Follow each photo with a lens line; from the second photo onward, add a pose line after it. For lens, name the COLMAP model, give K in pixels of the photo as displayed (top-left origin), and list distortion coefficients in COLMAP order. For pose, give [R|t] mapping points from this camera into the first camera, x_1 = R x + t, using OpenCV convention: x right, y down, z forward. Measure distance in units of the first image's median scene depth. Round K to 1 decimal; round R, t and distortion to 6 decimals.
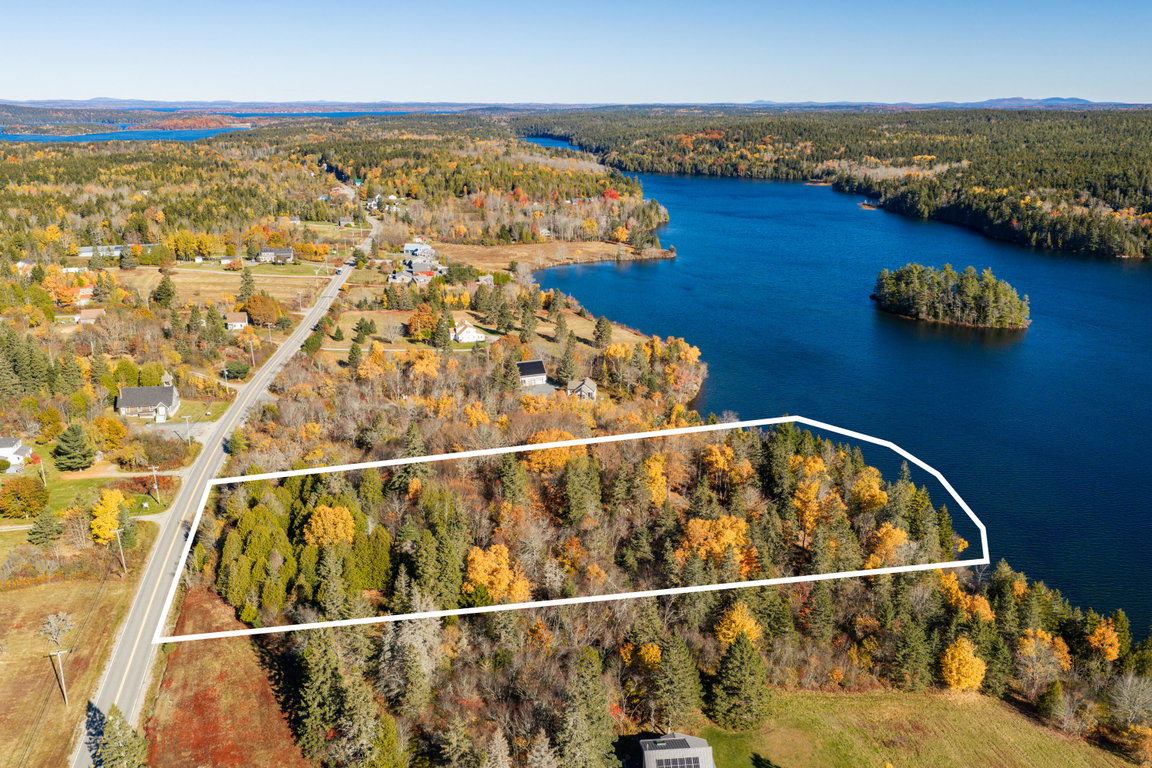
lens RADIAL K [[952.2, 0, 577.5], [0, 952.2, 384.1], [0, 0, 1]] dist [0.023356, -0.042103]
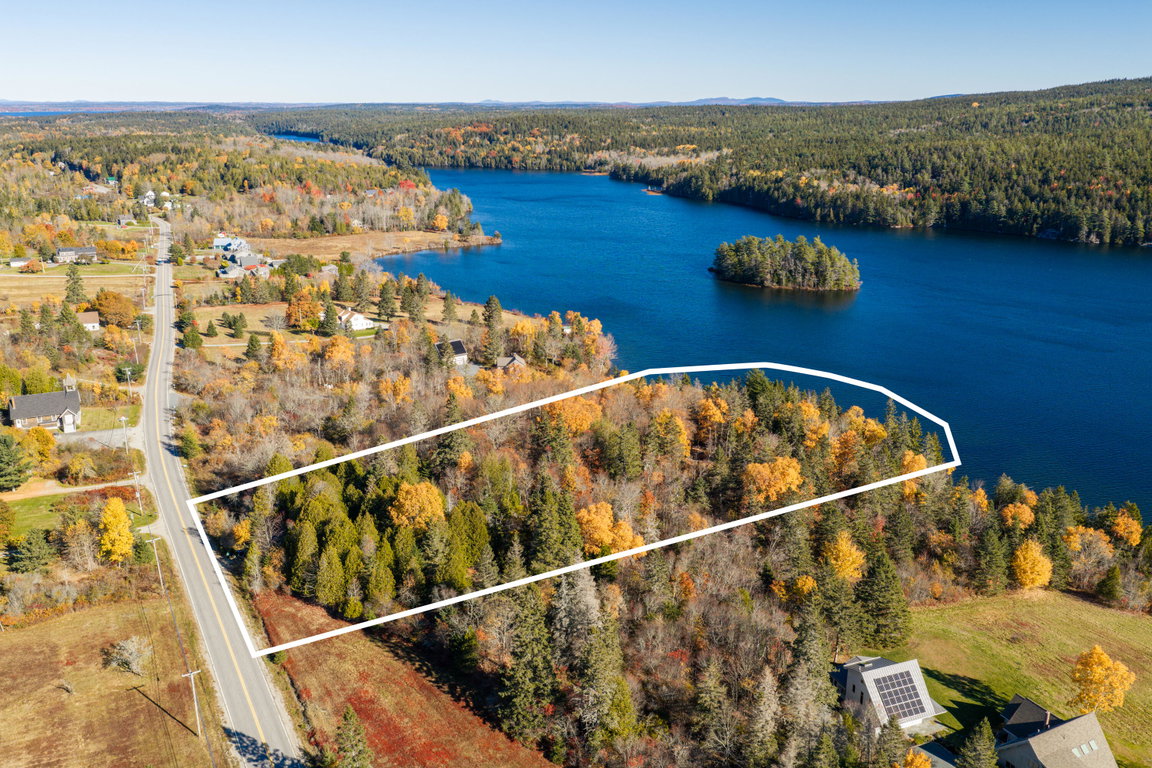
lens RADIAL K [[952.2, 0, 577.6], [0, 952.2, 385.5], [0, 0, 1]] dist [0.023356, -0.042103]
pose [[0.962932, -0.077288, 0.258435, -0.084717], [0.076904, 0.996971, 0.011610, 0.009114], [-0.258550, 0.008695, 0.965959, 0.019731]]
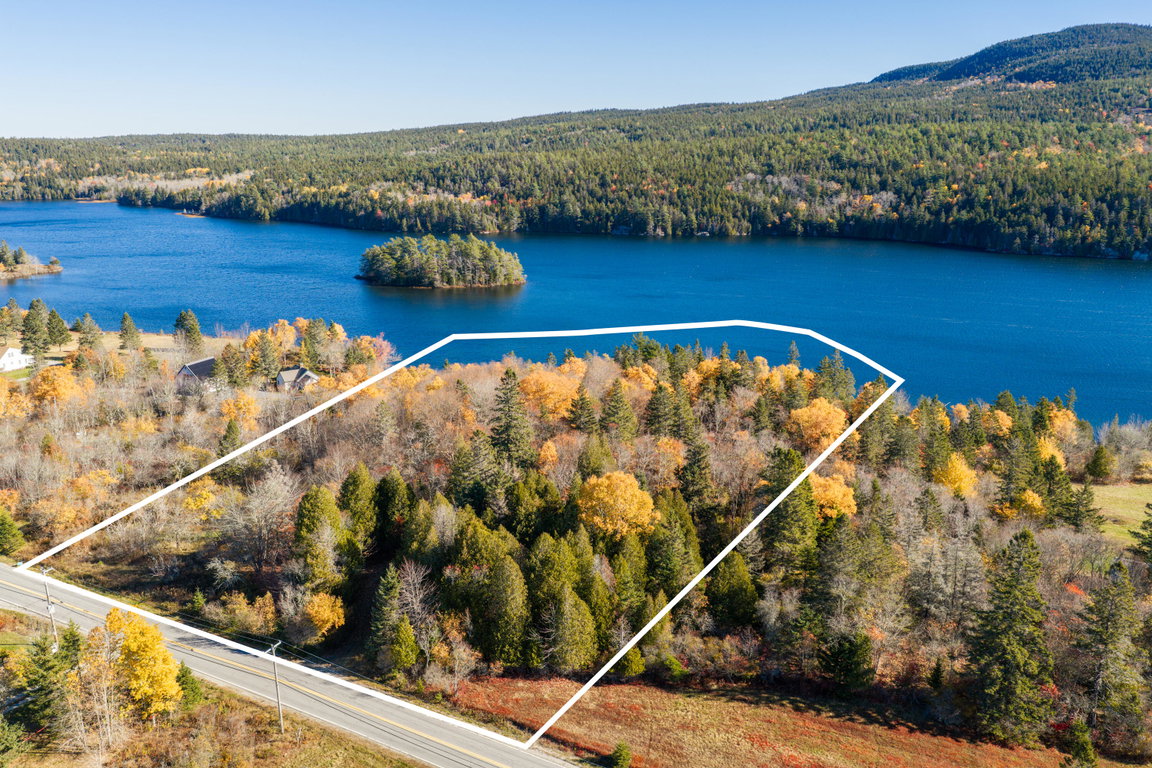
lens RADIAL K [[952.2, 0, 580.5], [0, 952.2, 380.5], [0, 0, 1]] dist [0.023356, -0.042103]
pose [[0.677327, -0.178351, 0.713736, -0.181673], [0.207086, 0.977161, 0.047655, 0.007636], [-0.705935, 0.115527, 0.698792, 0.138890]]
